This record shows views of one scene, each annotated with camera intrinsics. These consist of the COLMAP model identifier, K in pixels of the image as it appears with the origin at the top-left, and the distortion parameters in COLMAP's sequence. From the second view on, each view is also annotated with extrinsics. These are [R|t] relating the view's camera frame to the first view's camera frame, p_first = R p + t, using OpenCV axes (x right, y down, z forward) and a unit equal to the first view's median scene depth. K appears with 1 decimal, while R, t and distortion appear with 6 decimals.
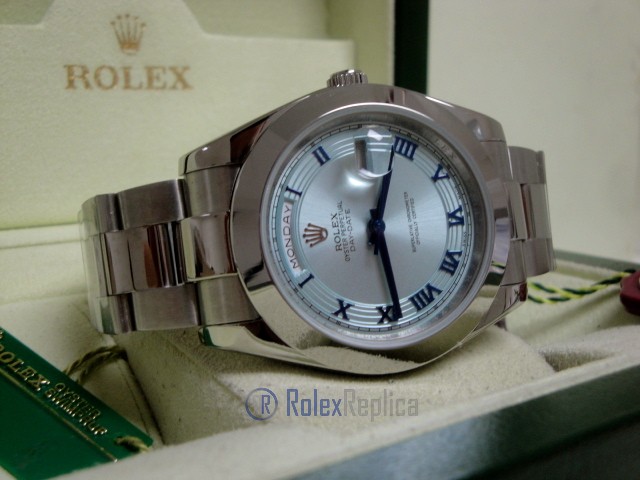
lens RADIAL K [[802.1, 0, 318.2], [0, 802.1, 236.2], [0, 0, 1]] dist [0.052065, 0.000000]
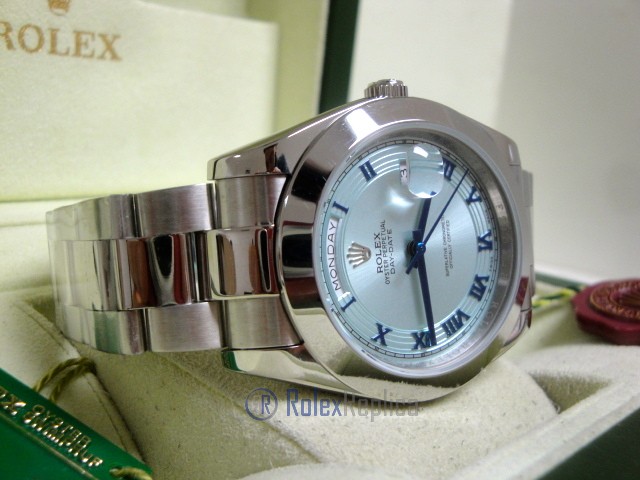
lens RADIAL K [[802.1, 0, 318.1], [0, 802.1, 244.5], [0, 0, 1]] dist [0.052065, 0.000000]
pose [[0.965323, 0.051373, 0.255954, -0.280443], [-0.063552, 0.997195, 0.039533, -0.046697], [-0.253205, -0.054429, 0.965880, 0.103399]]
